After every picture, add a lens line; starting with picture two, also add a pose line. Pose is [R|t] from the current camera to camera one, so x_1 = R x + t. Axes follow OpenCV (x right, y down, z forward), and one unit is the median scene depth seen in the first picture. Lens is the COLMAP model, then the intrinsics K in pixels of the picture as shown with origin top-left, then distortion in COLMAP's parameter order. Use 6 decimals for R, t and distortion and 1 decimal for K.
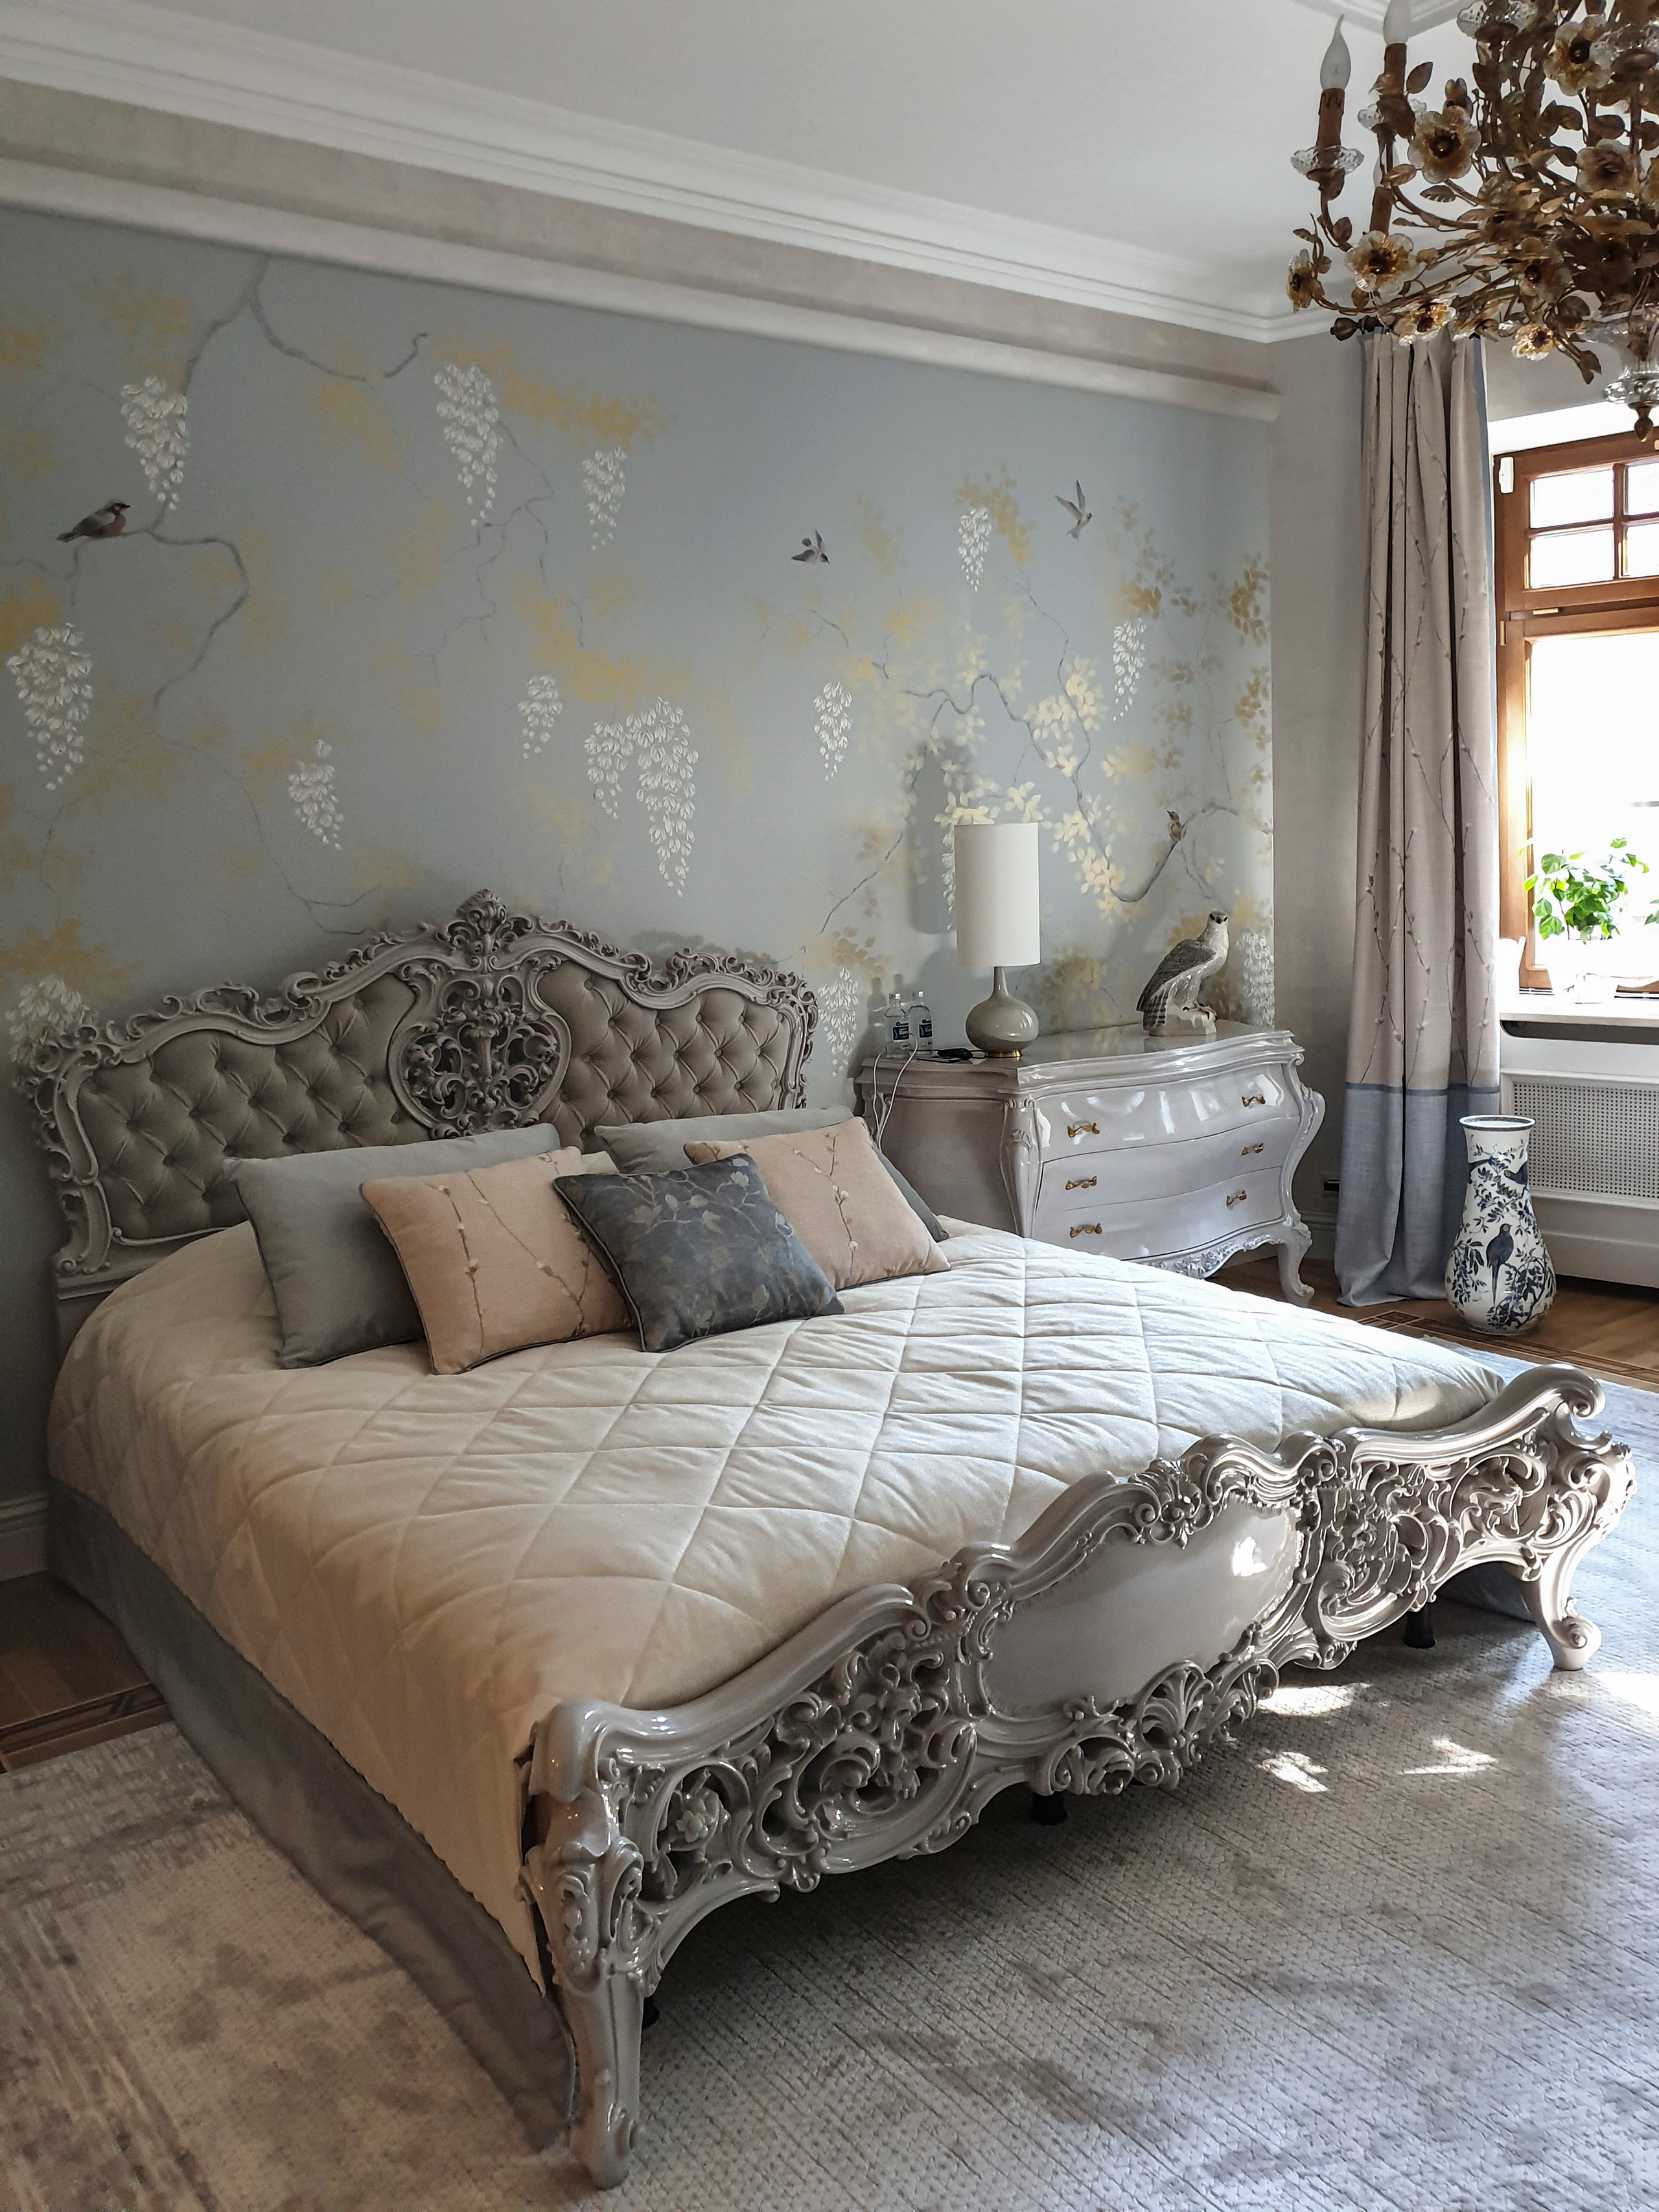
lens RADIAL K [[1725.4, 0, 839.9], [0, 1725.4, 946.9], [0, 0, 1]] dist [-0.006730, 0.000587]
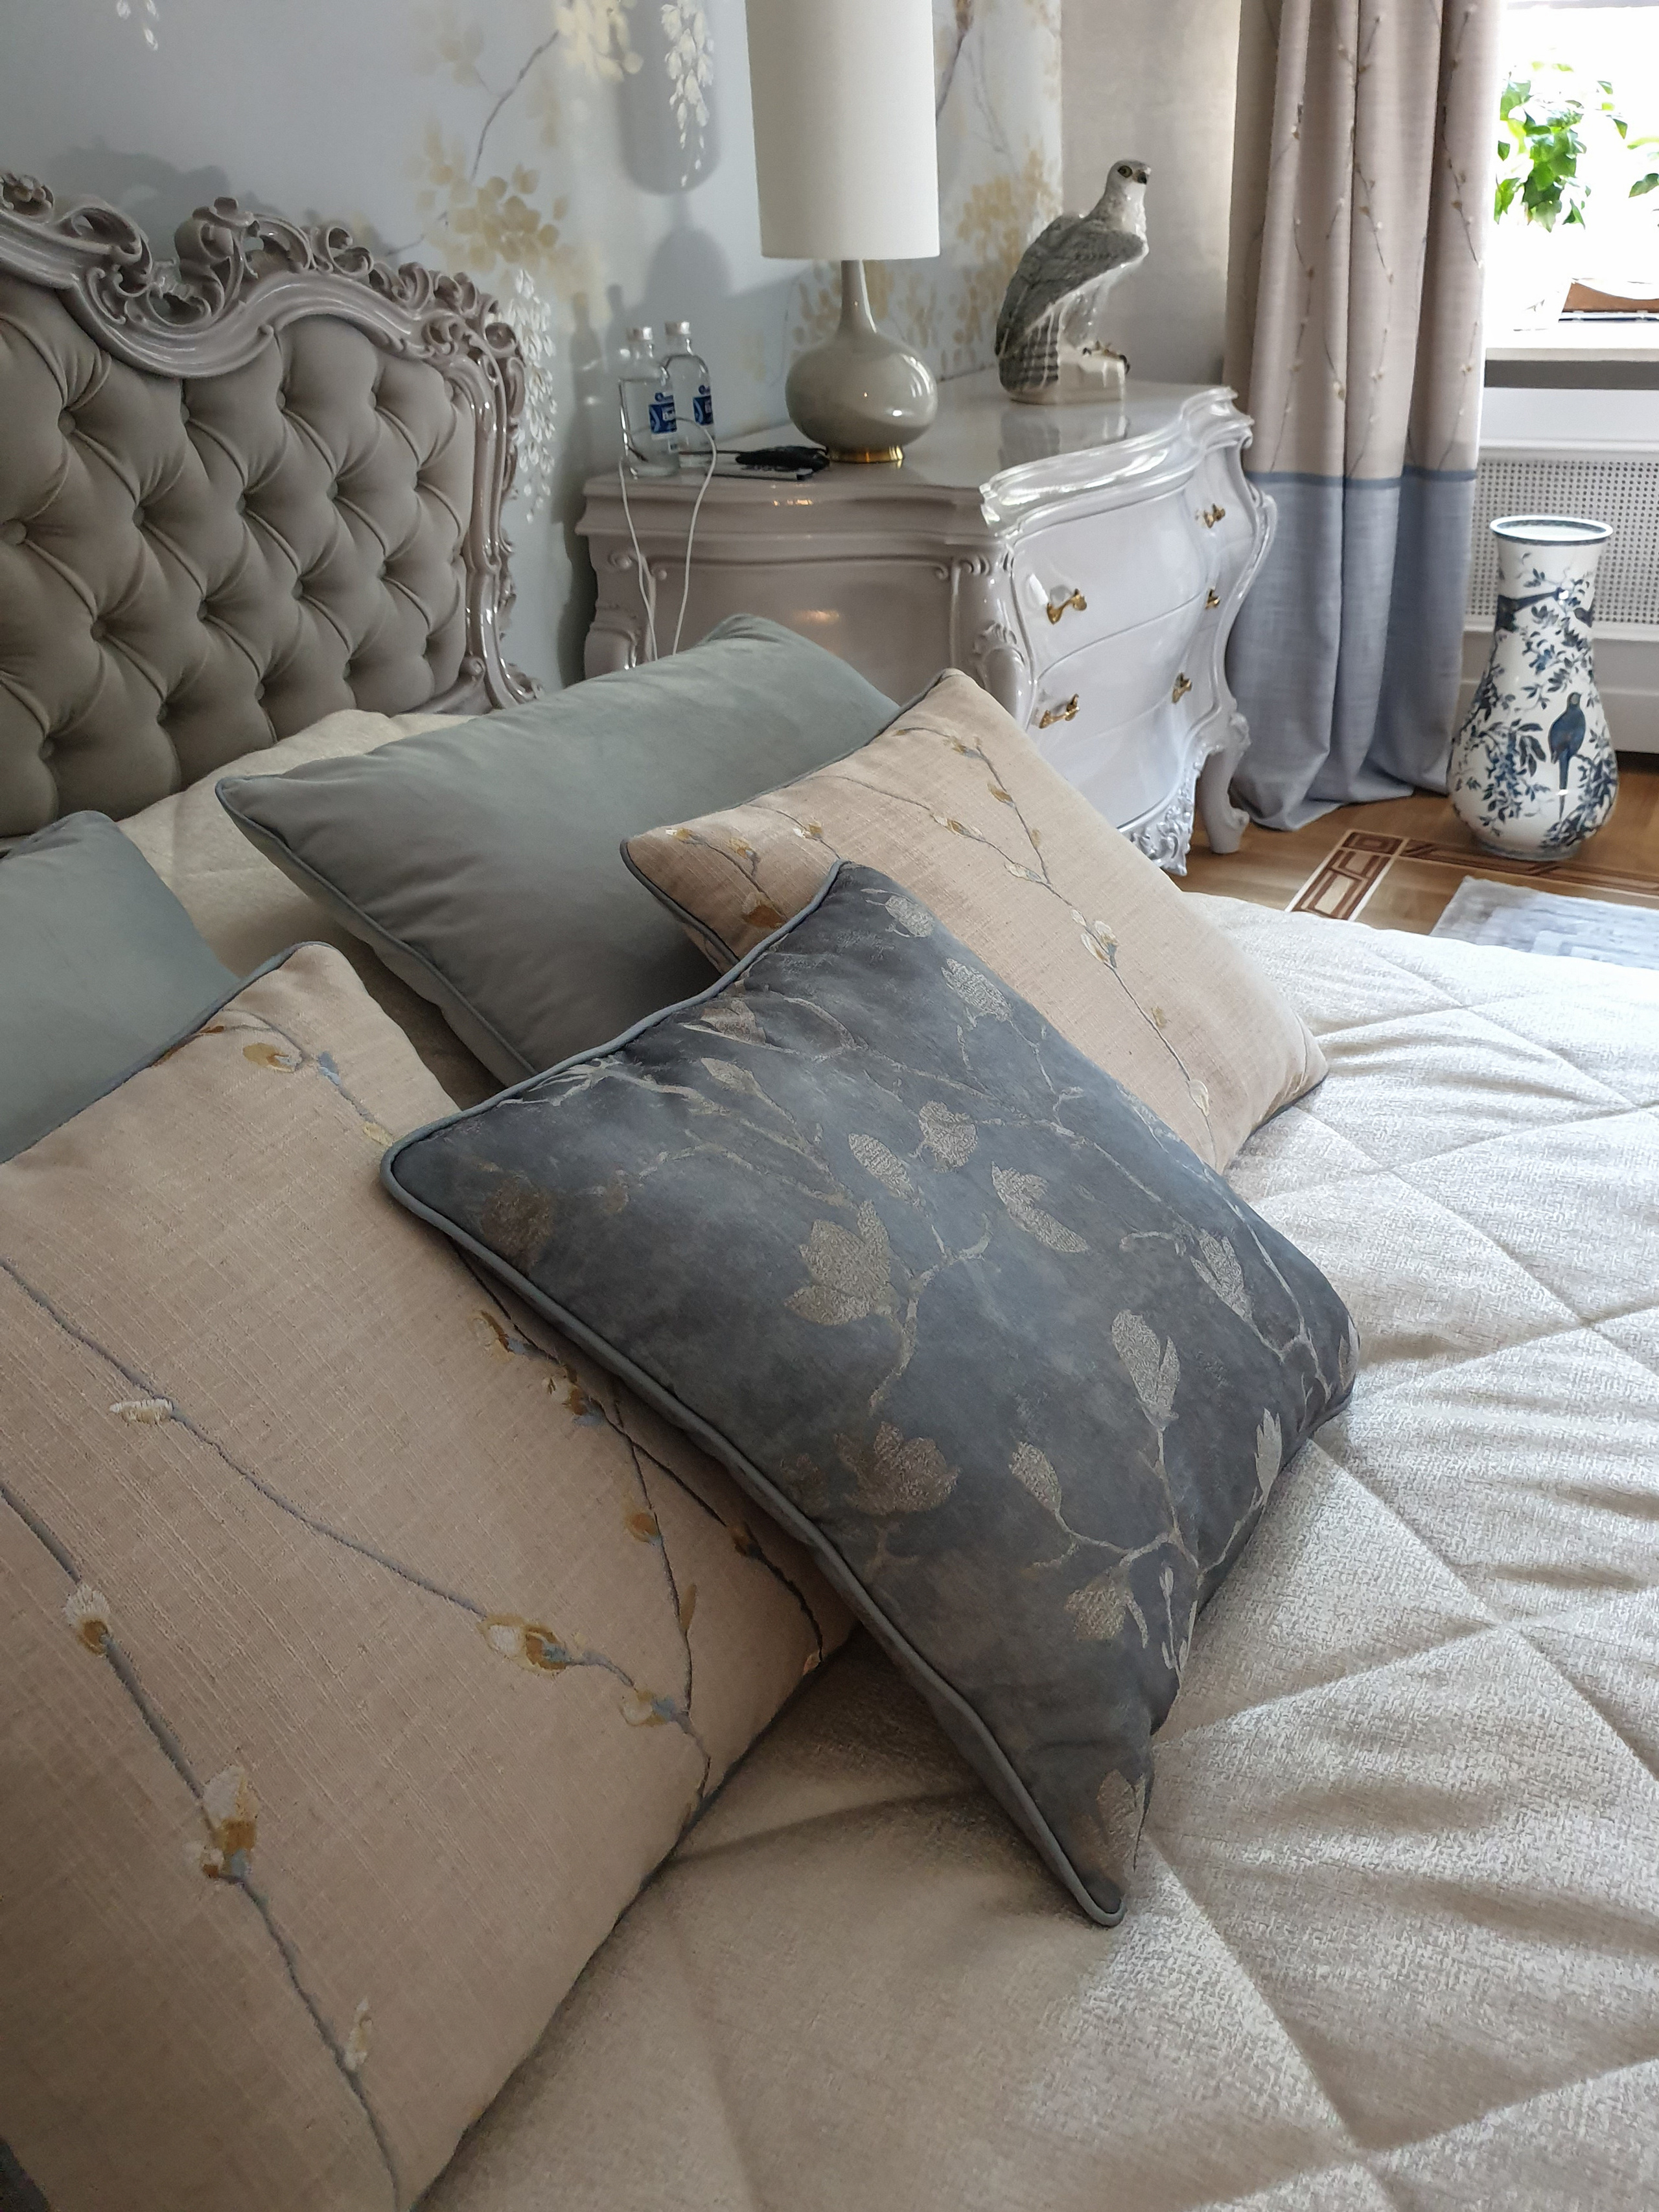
lens RADIAL K [[1725.4, 0, 839.9], [0, 1725.4, 946.9], [0, 0, 1]] dist [-0.006730, 0.000587]
pose [[0.891624, -0.167810, 0.420531, -0.138442], [0.008588, 0.934884, 0.354851, 0.018653], [-0.452695, -0.312782, 0.835006, 0.540467]]
